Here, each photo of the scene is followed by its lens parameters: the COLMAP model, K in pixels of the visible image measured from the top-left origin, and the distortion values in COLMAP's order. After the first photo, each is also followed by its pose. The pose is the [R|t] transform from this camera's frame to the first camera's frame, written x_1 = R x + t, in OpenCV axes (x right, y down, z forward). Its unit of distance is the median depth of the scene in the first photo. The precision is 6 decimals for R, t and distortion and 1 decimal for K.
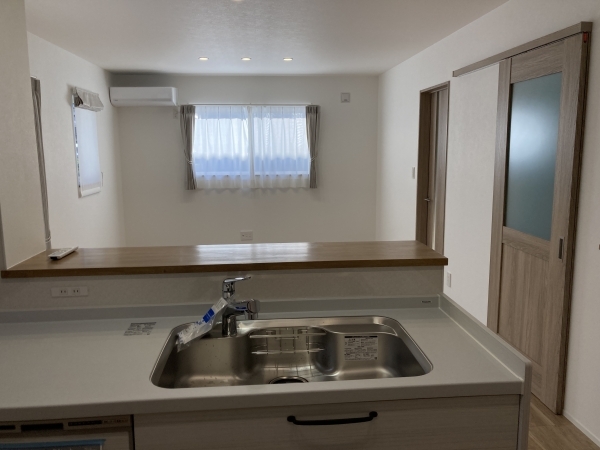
lens RADIAL K [[495.7, 0, 300.0], [0, 495.7, 225.0], [0, 0, 1]] dist [0.007704, 0.006211]
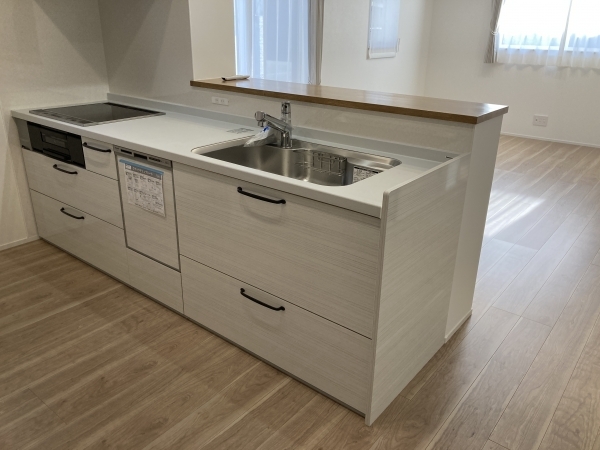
lens RADIAL K [[495.7, 0, 300.0], [0, 495.7, 225.0], [0, 0, 1]] dist [0.007704, 0.006211]
pose [[0.720673, 0.280275, -0.634095, 0.989807], [-0.131753, 0.953338, 0.271640, 0.068273], [0.680640, -0.112220, 0.723972, 0.051656]]
